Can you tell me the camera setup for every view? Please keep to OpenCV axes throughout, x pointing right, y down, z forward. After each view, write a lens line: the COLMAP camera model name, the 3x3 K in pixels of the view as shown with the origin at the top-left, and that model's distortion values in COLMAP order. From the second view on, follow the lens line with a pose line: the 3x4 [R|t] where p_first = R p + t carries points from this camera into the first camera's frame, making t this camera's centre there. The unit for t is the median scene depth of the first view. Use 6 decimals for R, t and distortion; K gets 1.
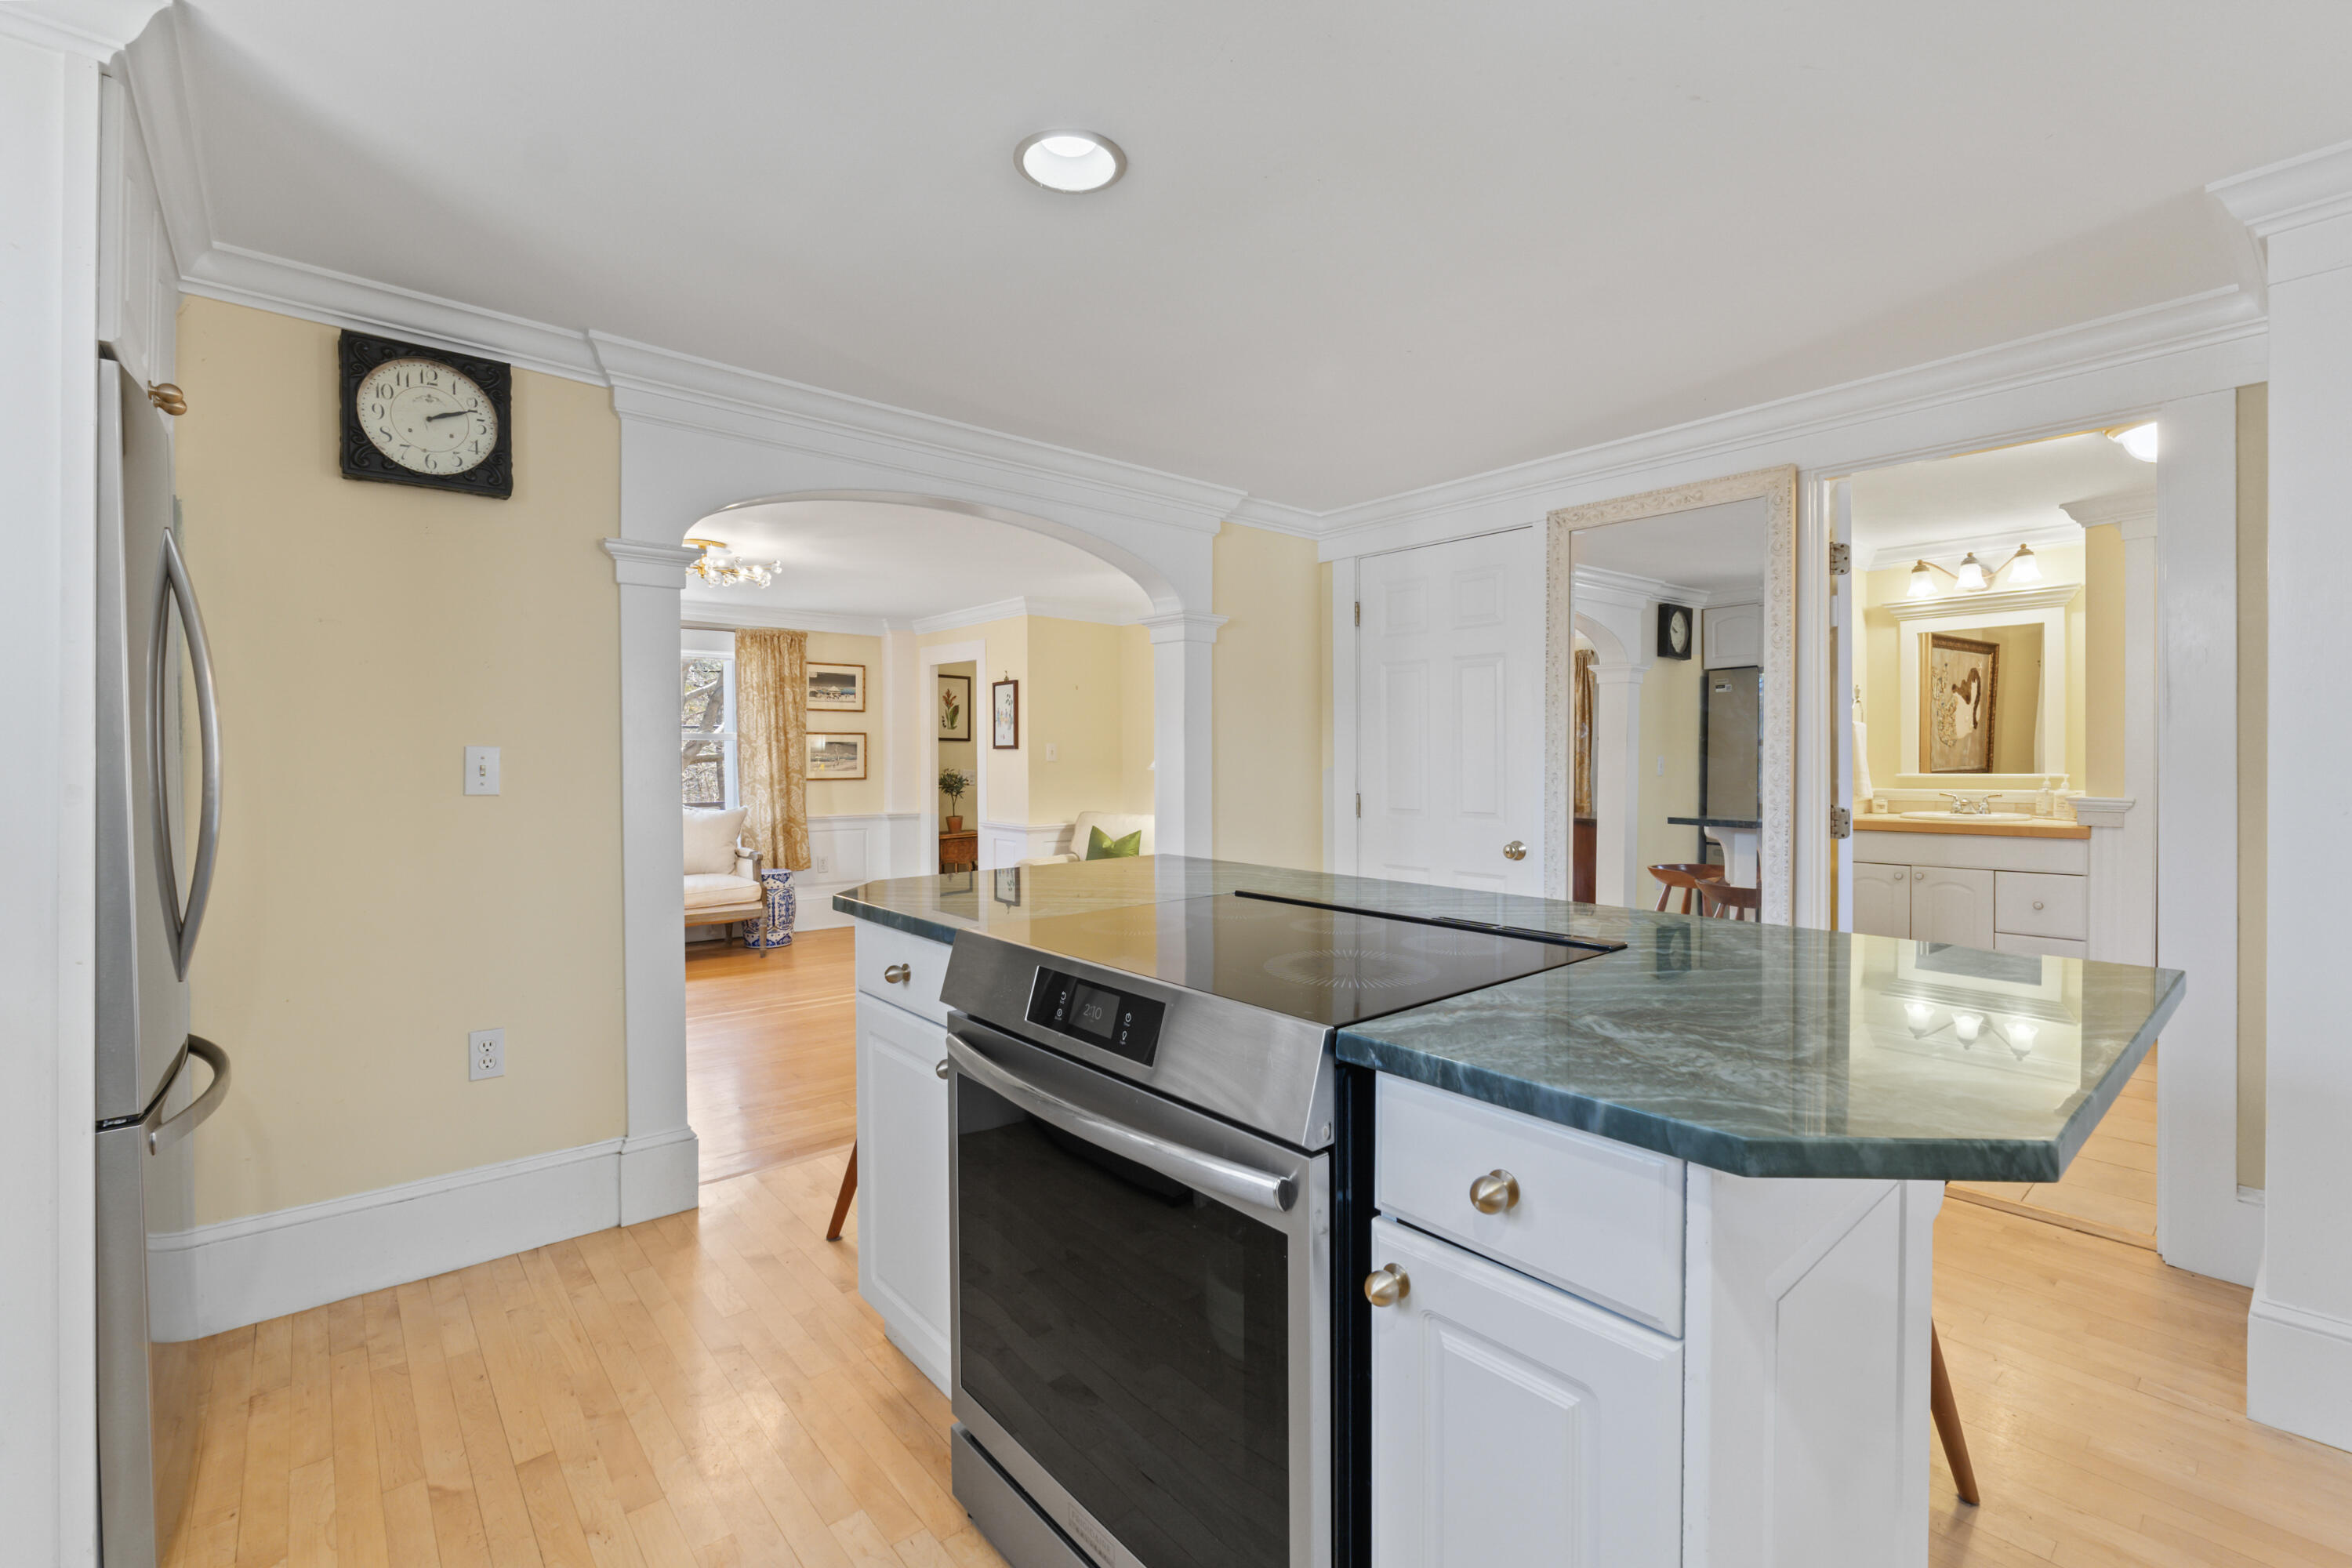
lens RADIAL K [[992.1, 0, 1199.1], [0, 992.1, 777.1], [0, 0, 1]] dist [-0.009481, -0.000043]
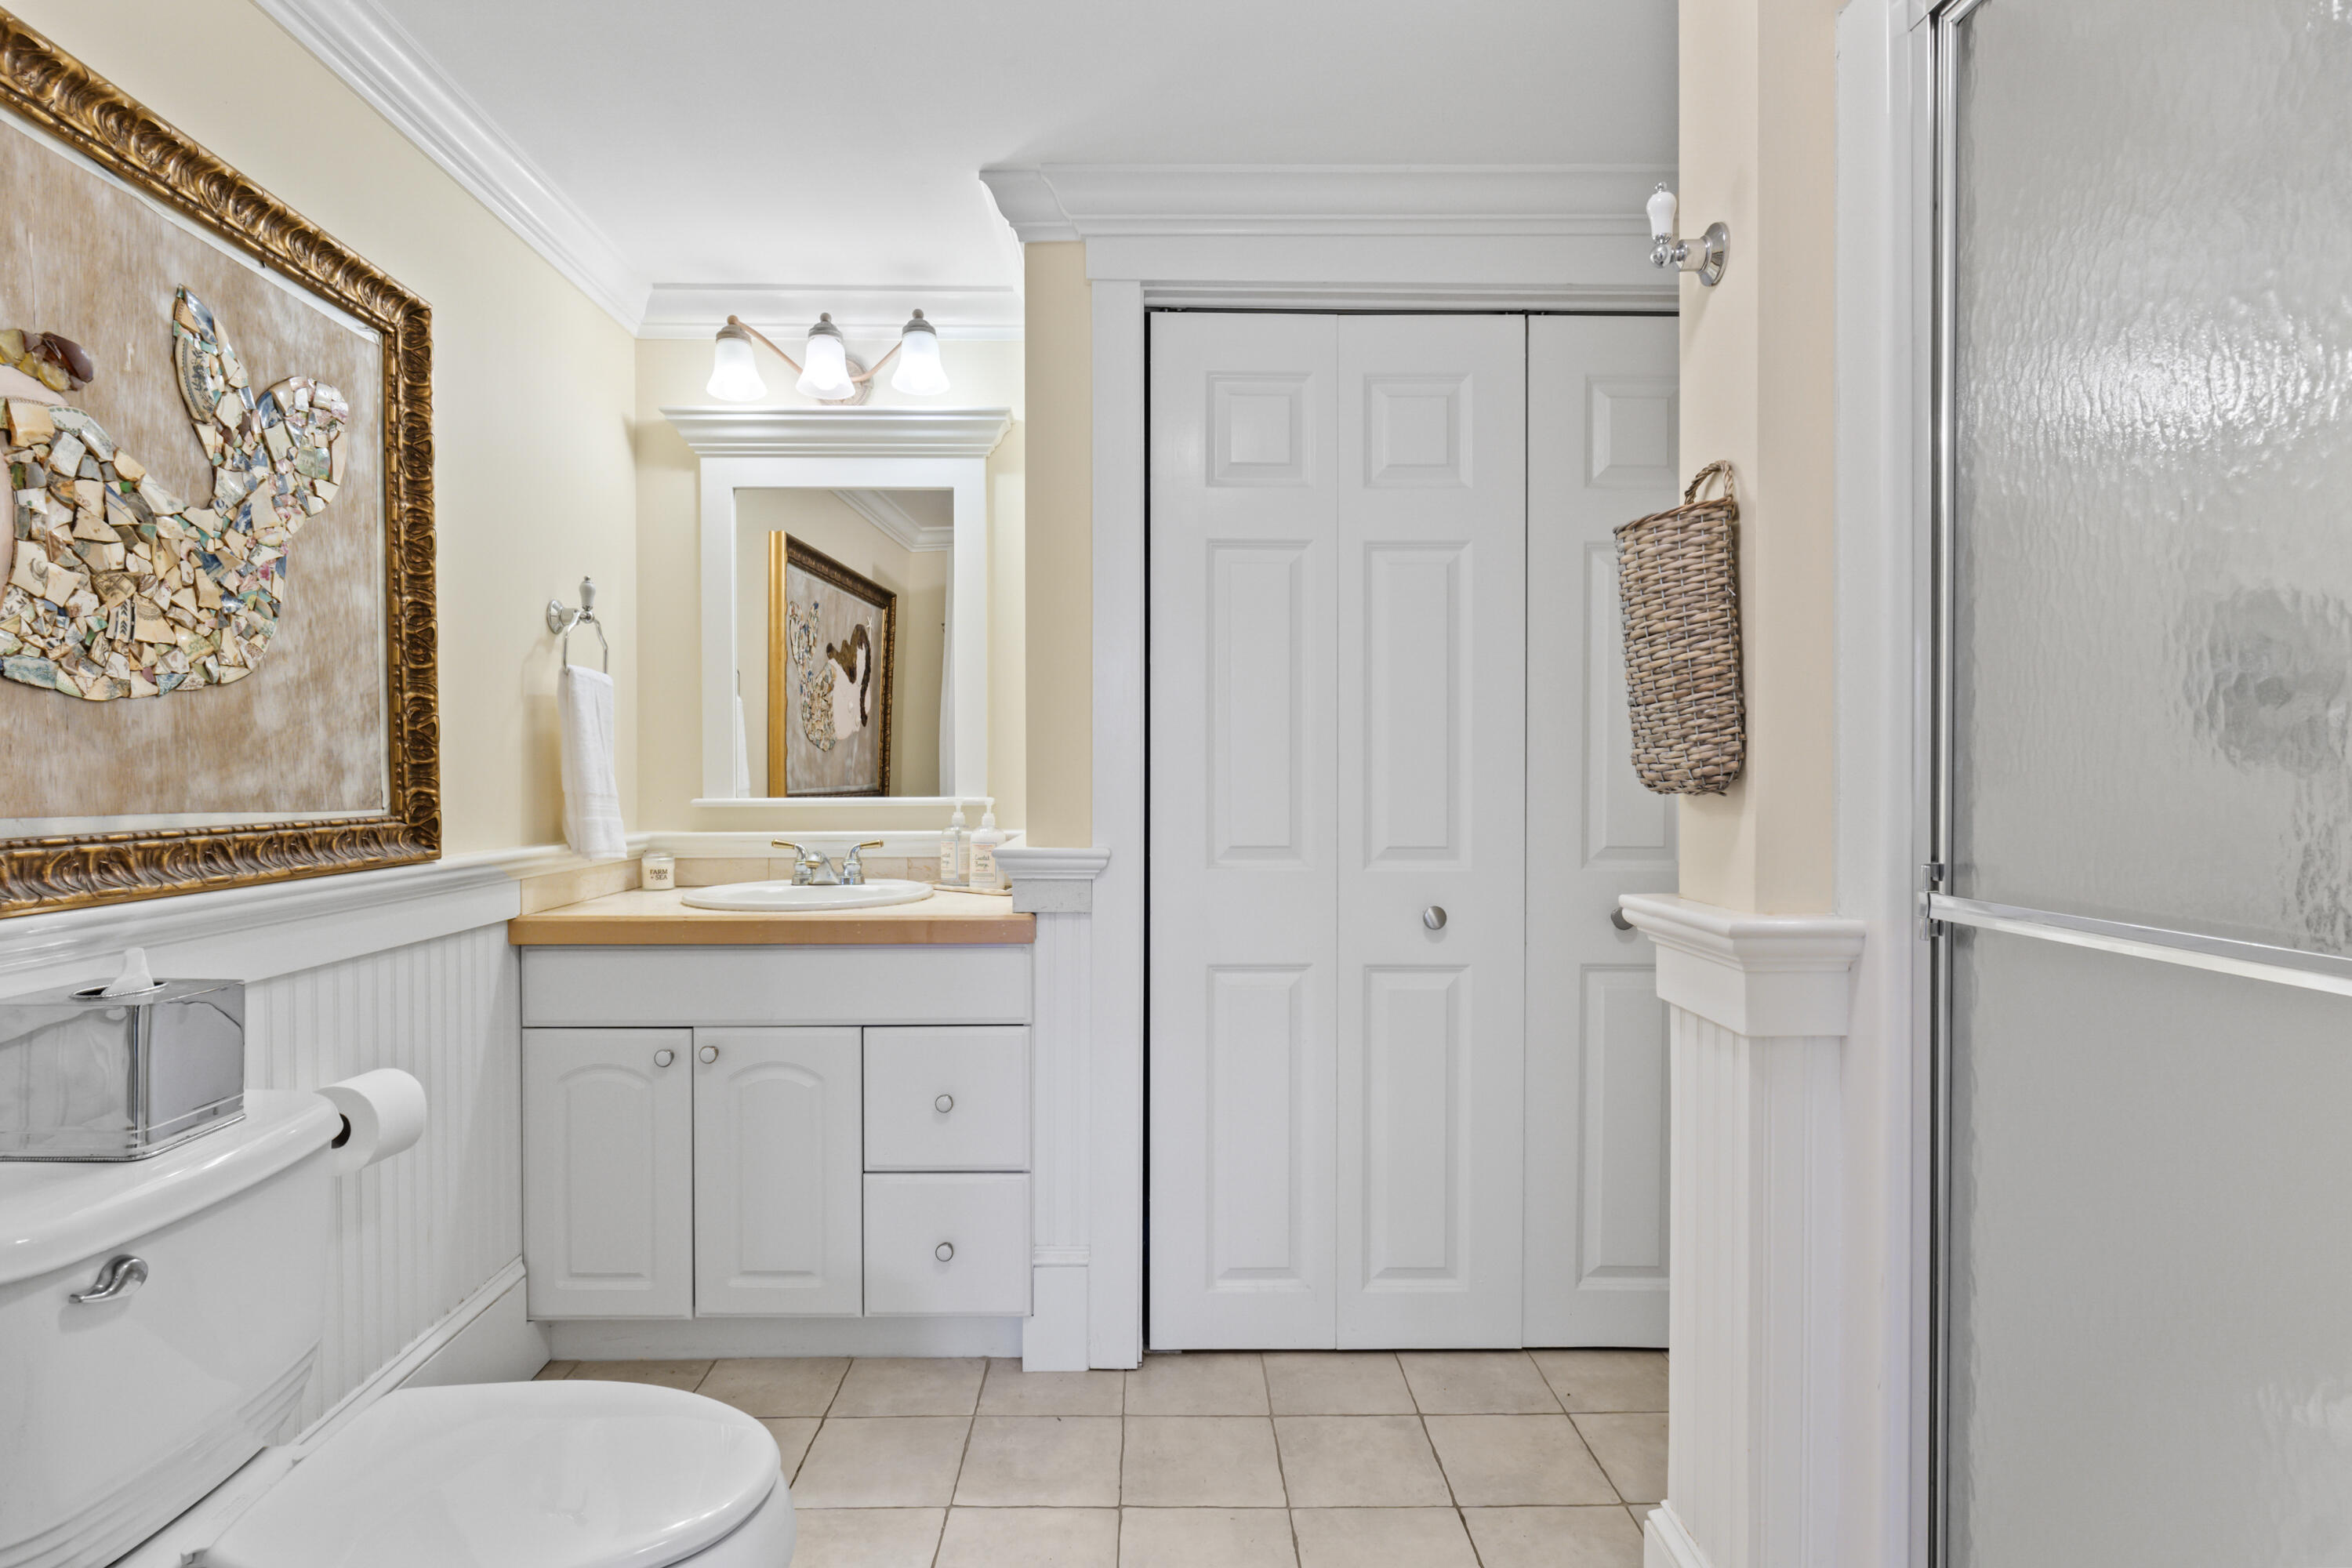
lens RADIAL K [[1185.6, 0, 1176.3], [0, 1185.6, 774.3], [0, 0, 1]] dist [0.007608, -0.000717]
pose [[0.622390, 0.011464, 0.782623, 0.439920], [0.008389, 0.999738, -0.021316, -0.001230], [-0.782662, 0.019832, 0.622131, 0.516850]]
